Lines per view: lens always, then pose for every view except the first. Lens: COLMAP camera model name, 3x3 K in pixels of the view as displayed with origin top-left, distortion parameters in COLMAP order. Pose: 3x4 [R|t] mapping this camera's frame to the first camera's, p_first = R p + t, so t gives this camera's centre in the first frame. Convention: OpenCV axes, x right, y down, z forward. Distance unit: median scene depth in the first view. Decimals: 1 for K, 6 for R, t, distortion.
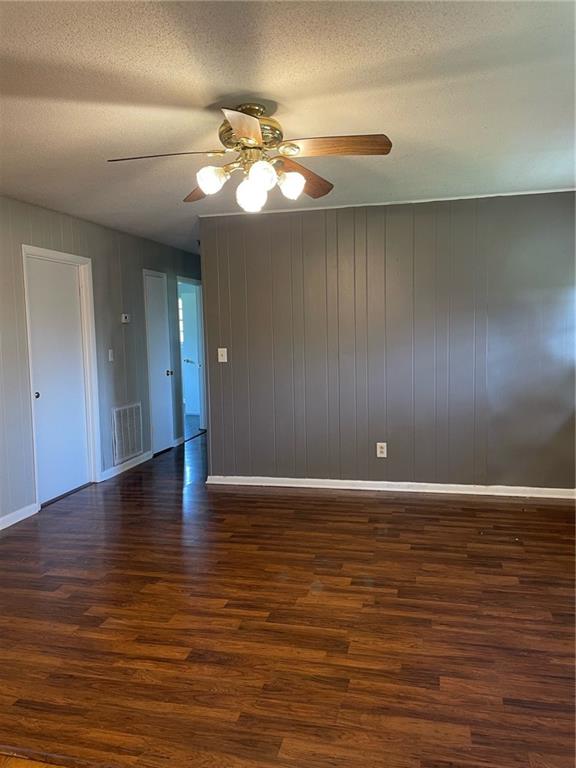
lens RADIAL K [[578.4, 0, 287.6], [0, 578.4, 380.2], [0, 0, 1]] dist [0.056758, -0.050755]
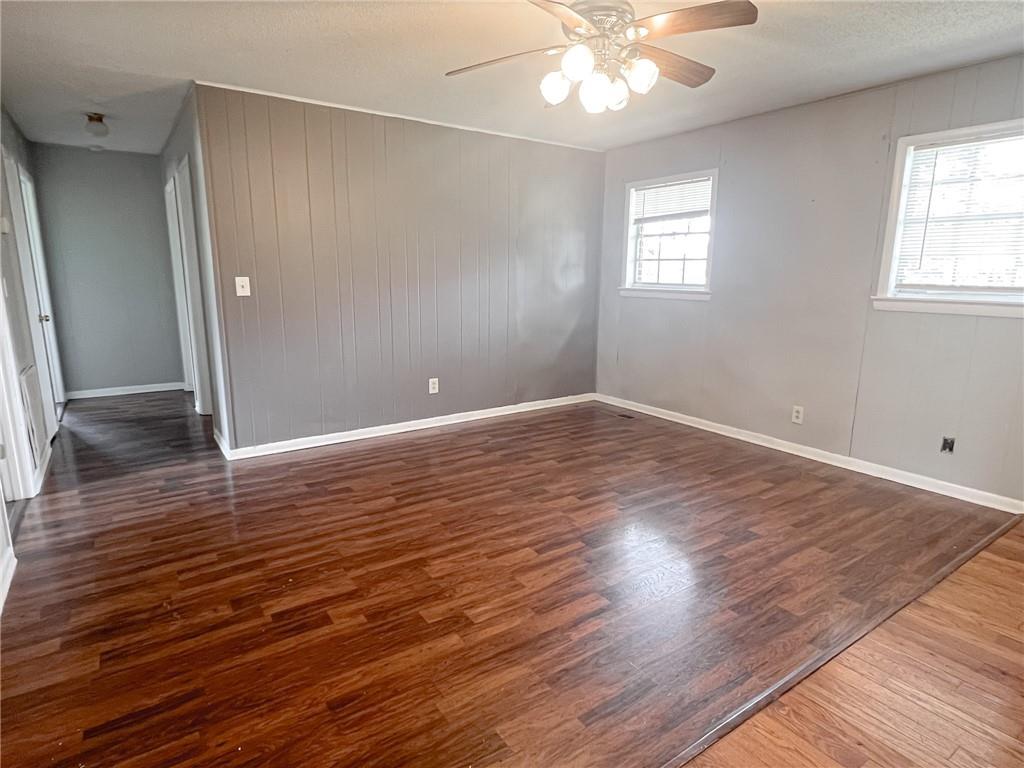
lens RADIAL K [[569.9, 0, 502.2], [0, 569.9, 389.1], [0, 0, 1]] dist [-0.016334, 0.009667]
pose [[0.679894, -0.123760, 0.722792, -0.563849], [0.045353, 0.990865, 0.126999, 0.012379], [-0.731907, -0.053565, 0.679296, 0.333160]]
